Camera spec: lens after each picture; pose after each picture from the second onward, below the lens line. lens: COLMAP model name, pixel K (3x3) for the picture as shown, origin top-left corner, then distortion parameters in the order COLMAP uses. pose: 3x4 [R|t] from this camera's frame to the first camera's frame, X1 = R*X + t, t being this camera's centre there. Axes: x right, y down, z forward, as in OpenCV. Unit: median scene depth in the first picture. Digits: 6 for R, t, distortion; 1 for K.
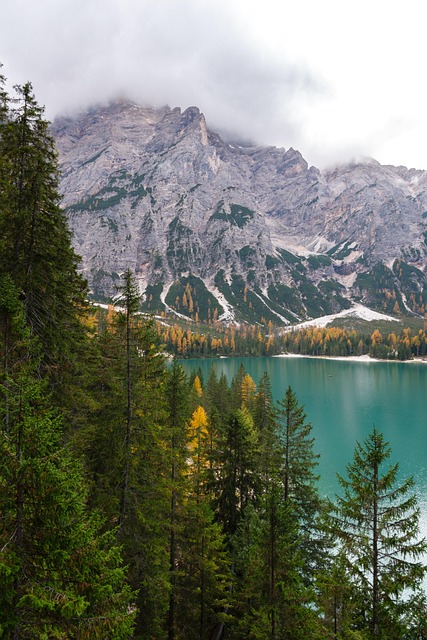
lens RADIAL K [[492.2, 0, 214.1], [0, 492.2, 319.9], [0, 0, 1]] dist [-0.003098, -0.001488]
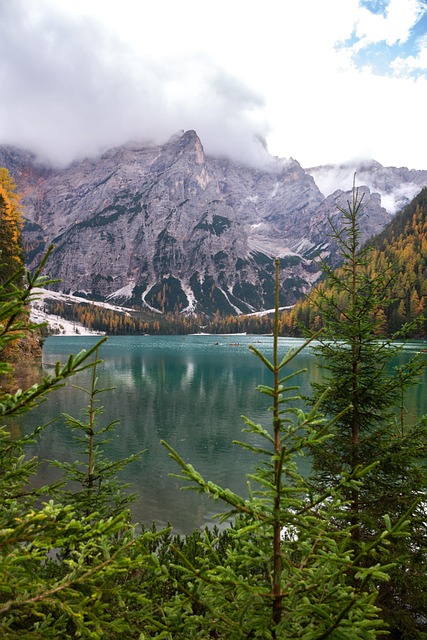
lens RADIAL K [[492.2, 0, 213.0], [0, 492.2, 319.7], [0, 0, 1]] dist [-0.003098, -0.001488]
pose [[0.993657, -0.016805, -0.111192, 0.169363], [0.016890, 0.999857, -0.000178, 0.016221], [0.111179, -0.001701, 0.993799, -0.185876]]
